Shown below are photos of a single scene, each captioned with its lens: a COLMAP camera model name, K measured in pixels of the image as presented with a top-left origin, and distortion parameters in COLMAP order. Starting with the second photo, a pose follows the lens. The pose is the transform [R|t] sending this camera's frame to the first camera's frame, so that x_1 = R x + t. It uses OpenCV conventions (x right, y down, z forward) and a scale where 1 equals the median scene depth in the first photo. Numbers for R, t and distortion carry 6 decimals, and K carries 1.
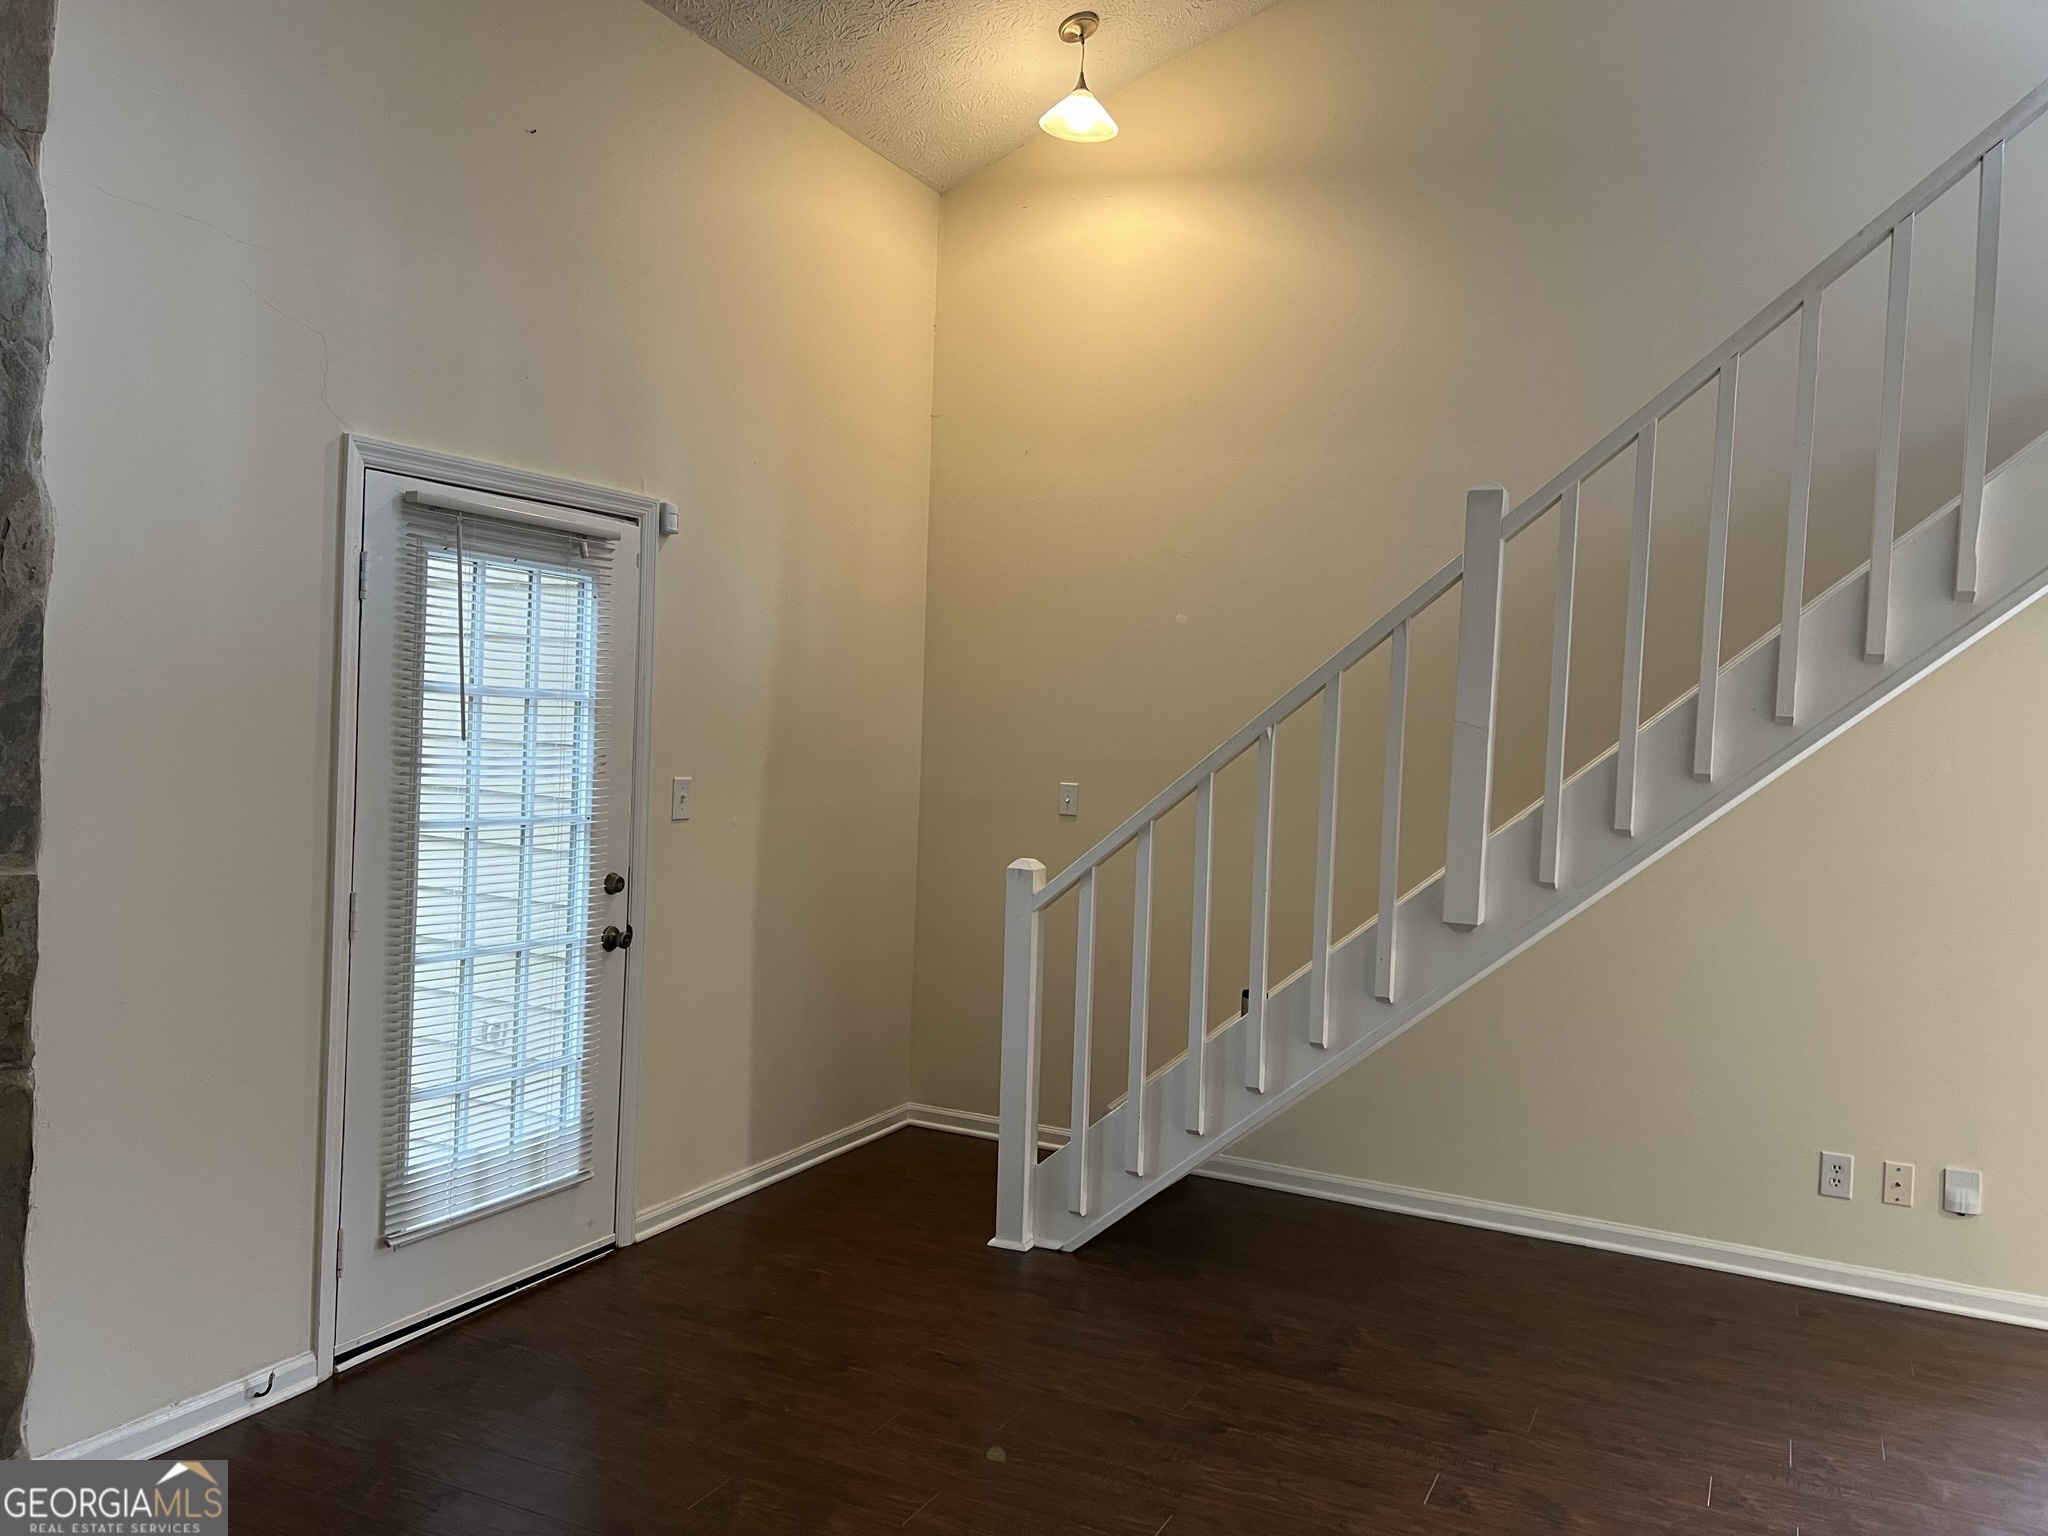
lens RADIAL K [[1549.5, 0, 1023.0], [0, 1549.5, 749.6], [0, 0, 1]] dist [0.060078, -0.058958]
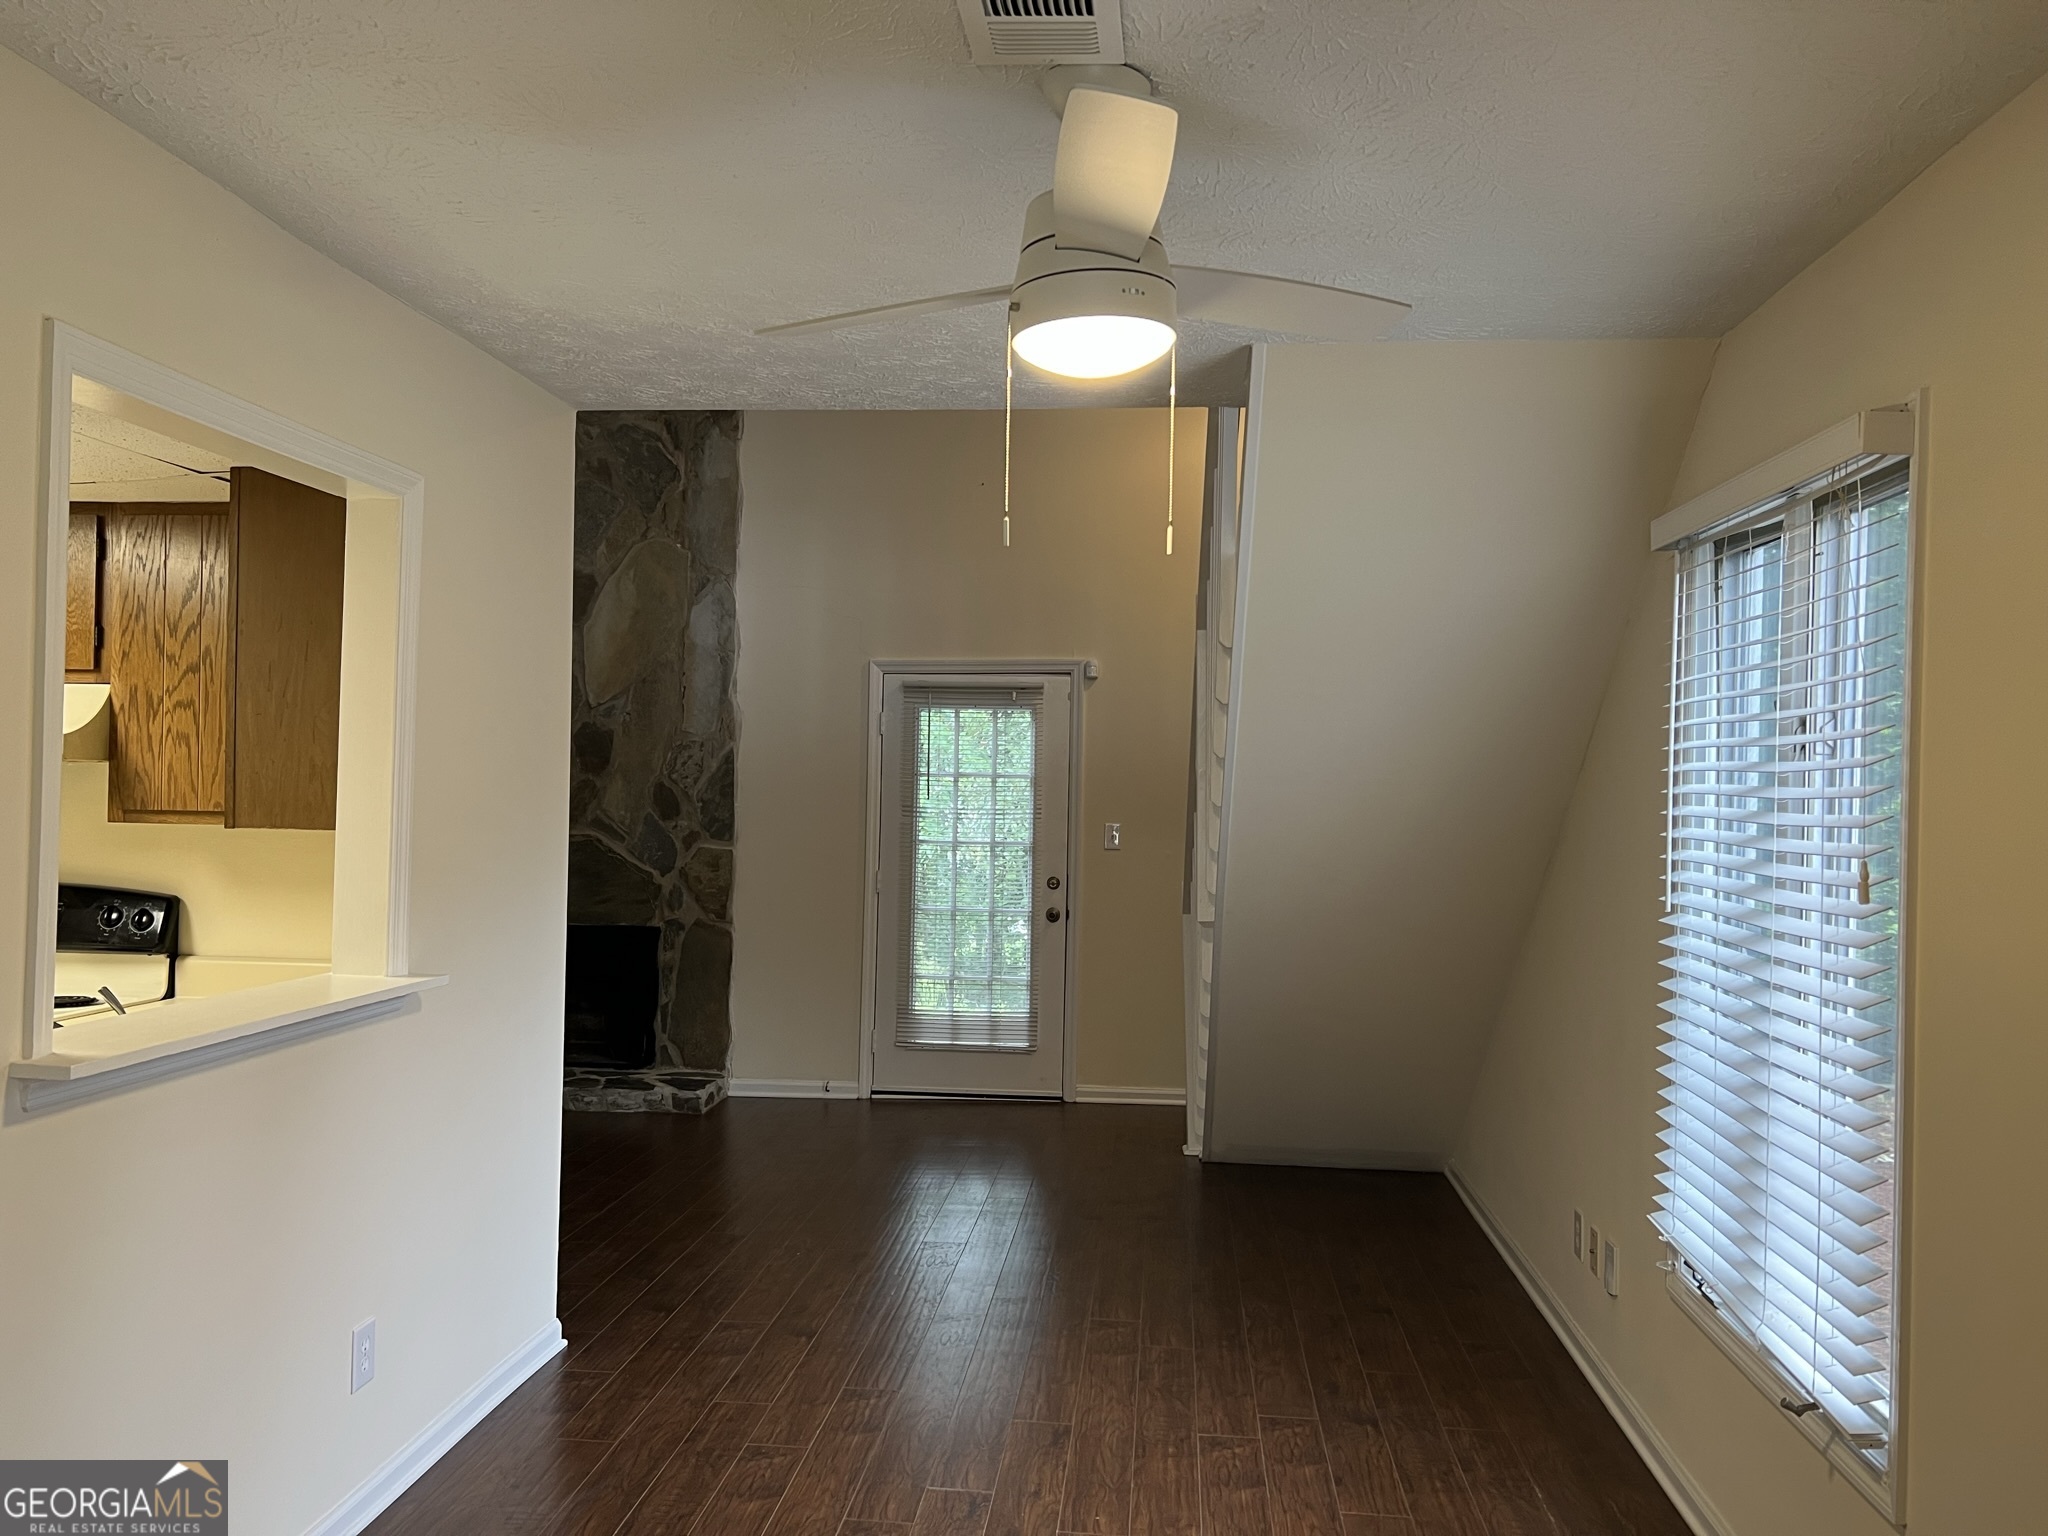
lens RADIAL K [[1513.1, 0, 1026.8], [0, 1513.1, 744.1], [0, 0, 1]] dist [0.153904, -0.053066]
pose [[0.362023, -0.061117, -0.930163, 1.339051], [-0.014945, 0.997340, -0.071348, 0.053561], [0.932049, 0.039731, 0.360147, 0.363157]]
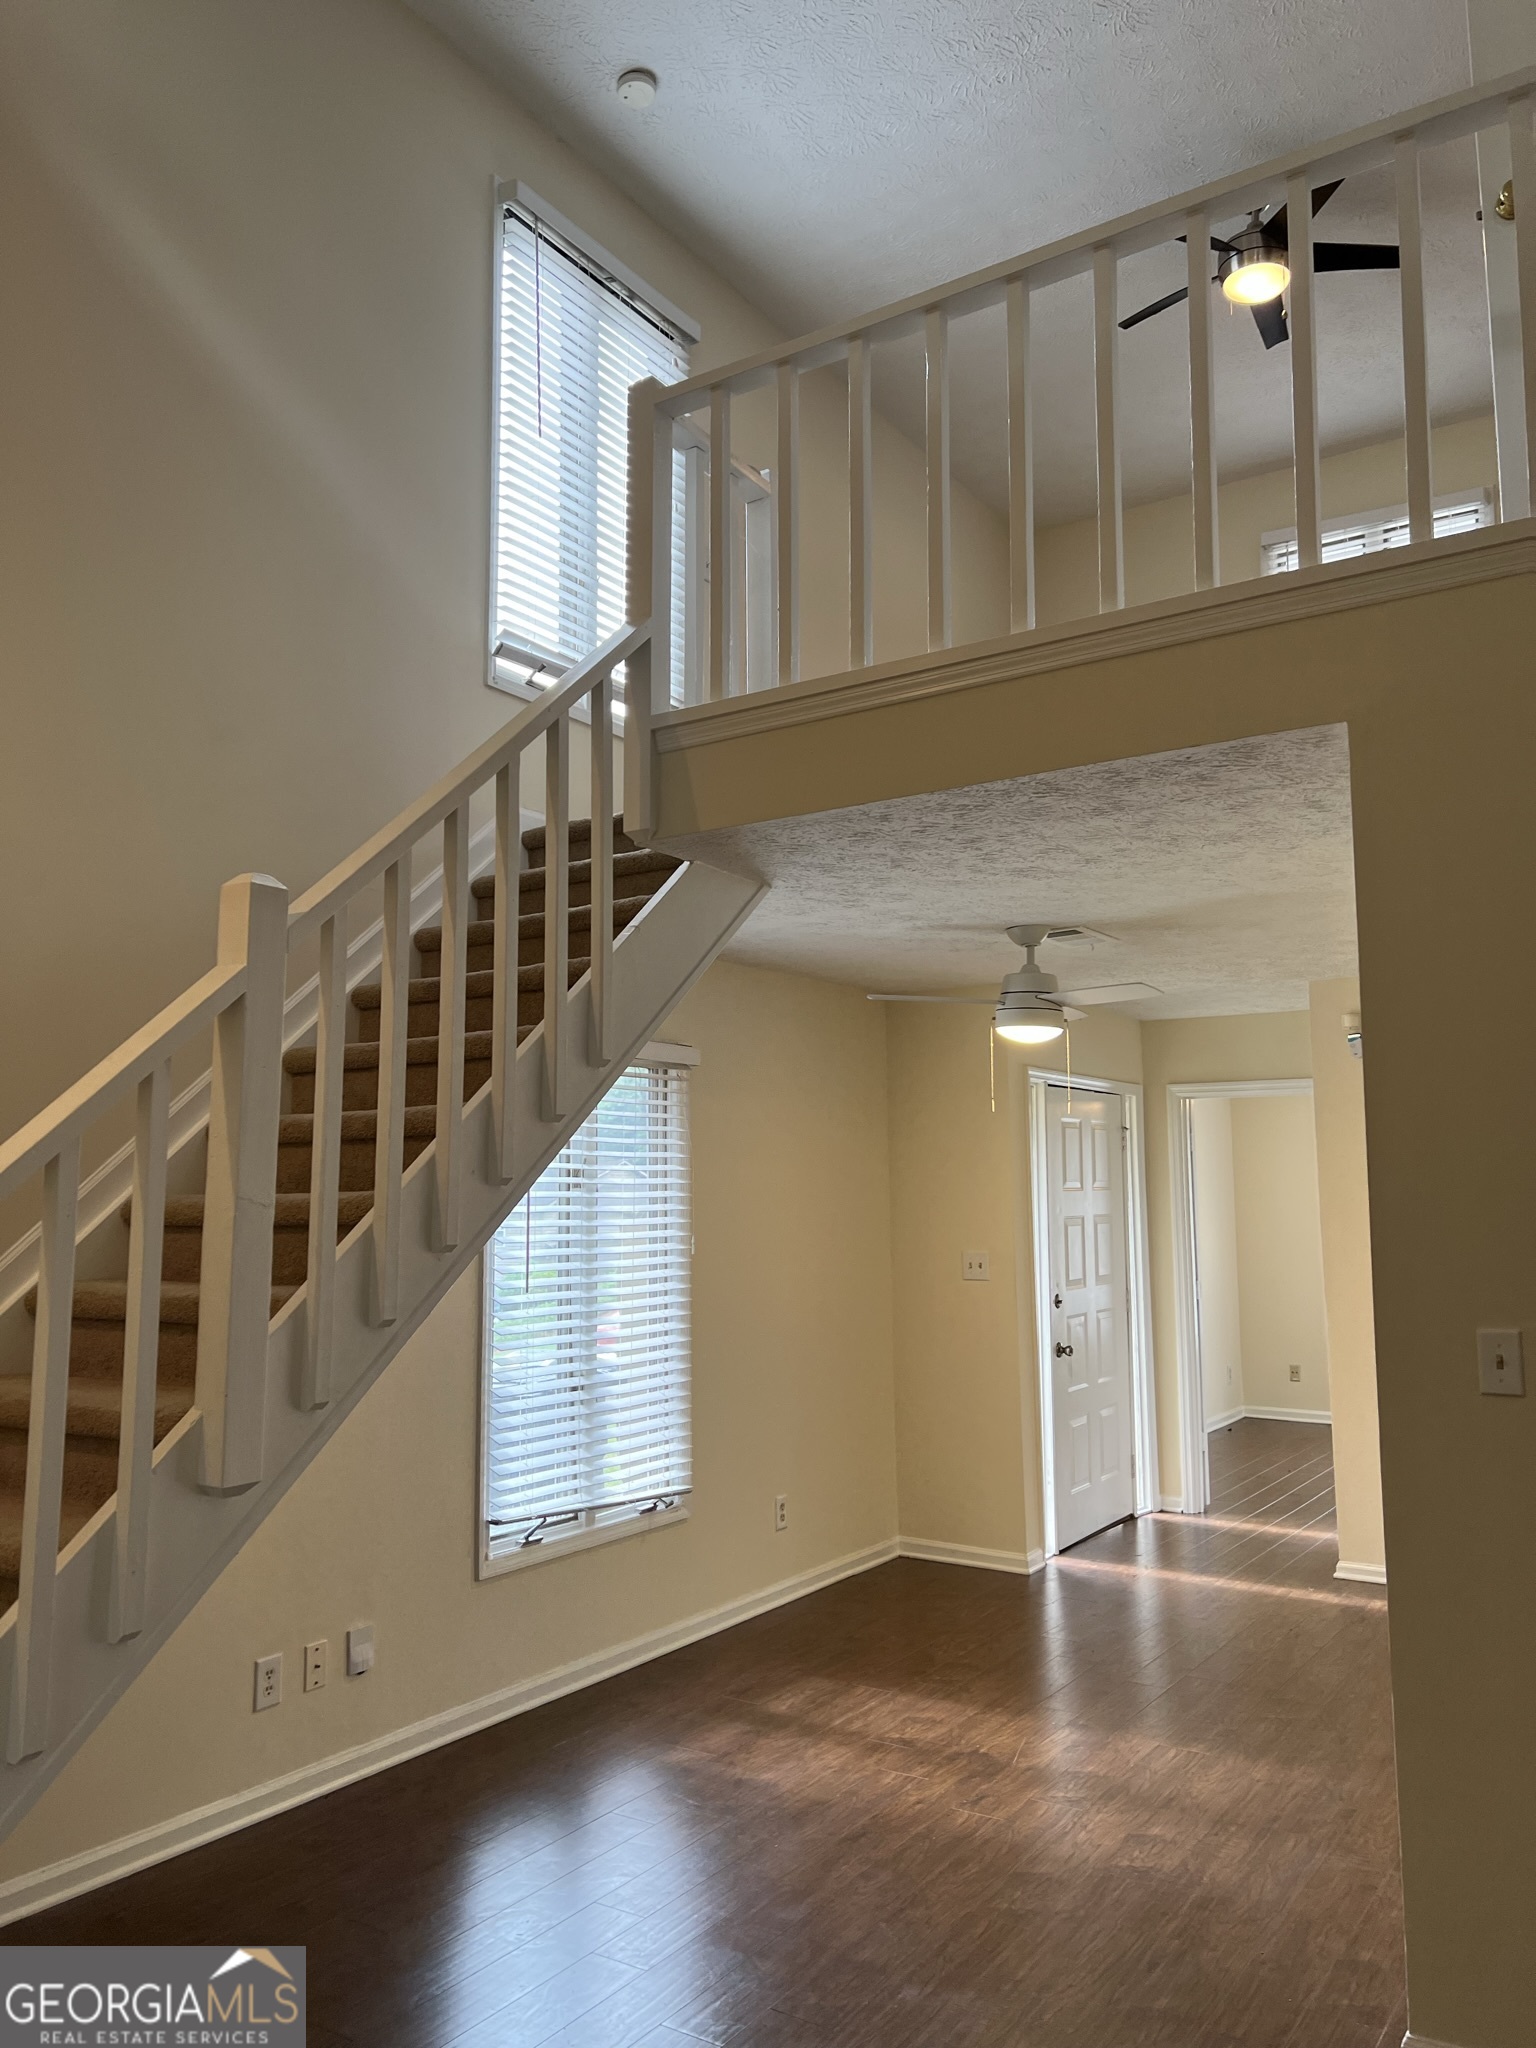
lens RADIAL K [[1549.5, 0, 753.3], [0, 1549.5, 1020.4], [0, 0, 1]] dist [0.060078, -0.058958]
pose [[0.129520, 0.065522, 0.989410, -0.376357], [0.024314, 0.997305, -0.069227, -0.039831], [-0.991279, 0.033023, 0.127578, 0.623403]]
